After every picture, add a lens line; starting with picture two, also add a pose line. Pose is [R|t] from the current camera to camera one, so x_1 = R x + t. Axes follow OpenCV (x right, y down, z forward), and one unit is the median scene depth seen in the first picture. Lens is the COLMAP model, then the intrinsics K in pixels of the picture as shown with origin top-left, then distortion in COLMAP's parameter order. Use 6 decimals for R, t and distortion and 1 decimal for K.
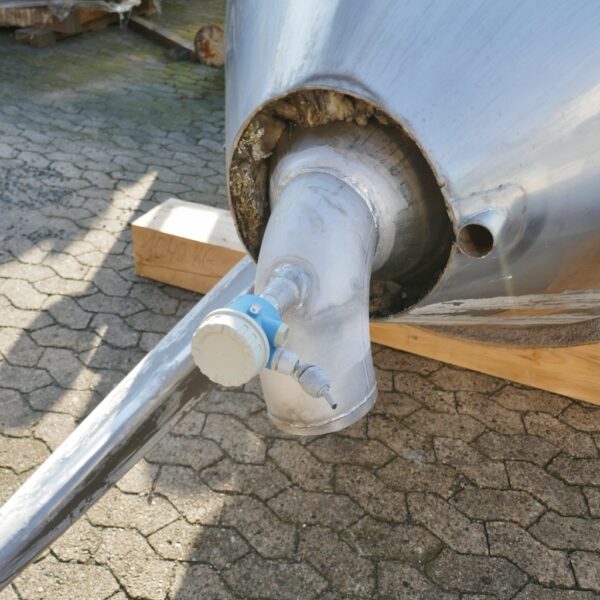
lens RADIAL K [[721.9, 0, 300.0], [0, 721.9, 300.0], [0, 0, 1]] dist [-0.013293, -0.004555]
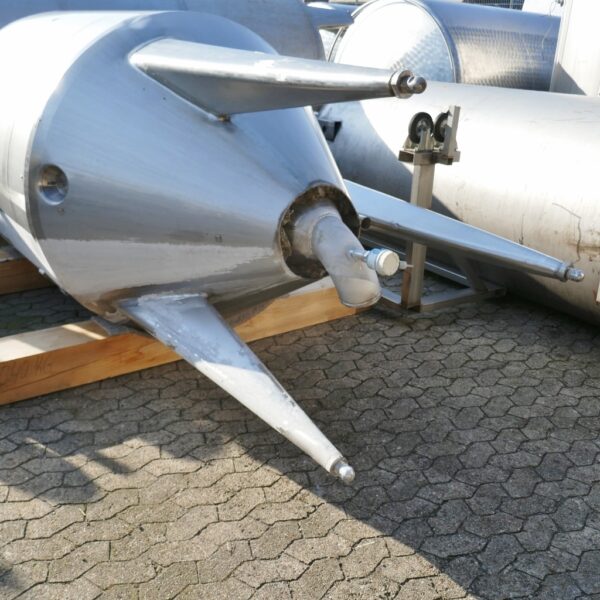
lens RADIAL K [[721.9, 0, 300.0], [0, 721.9, 300.0], [0, 0, 1]] dist [-0.013293, -0.004555]
pose [[0.481201, -0.332650, 0.811042, -1.111869], [0.443915, 0.890271, 0.101766, -0.107300], [-0.755900, 0.311064, 0.576068, -0.167850]]
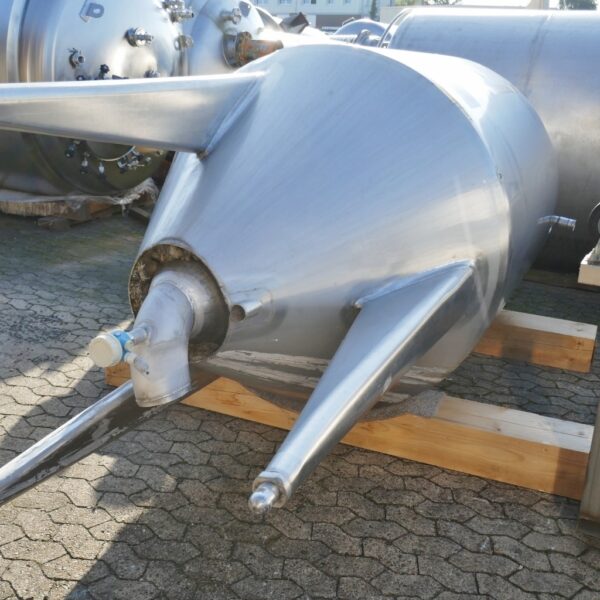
lens RADIAL K [[721.9, 0, 300.0], [0, 721.9, 300.0], [0, 0, 1]] dist [-0.013293, -0.004555]
pose [[0.999774, -0.011731, -0.017729, 0.221512], [0.007154, 0.970980, -0.239052, 0.182203], [0.020019, 0.238871, 0.970845, -0.489778]]
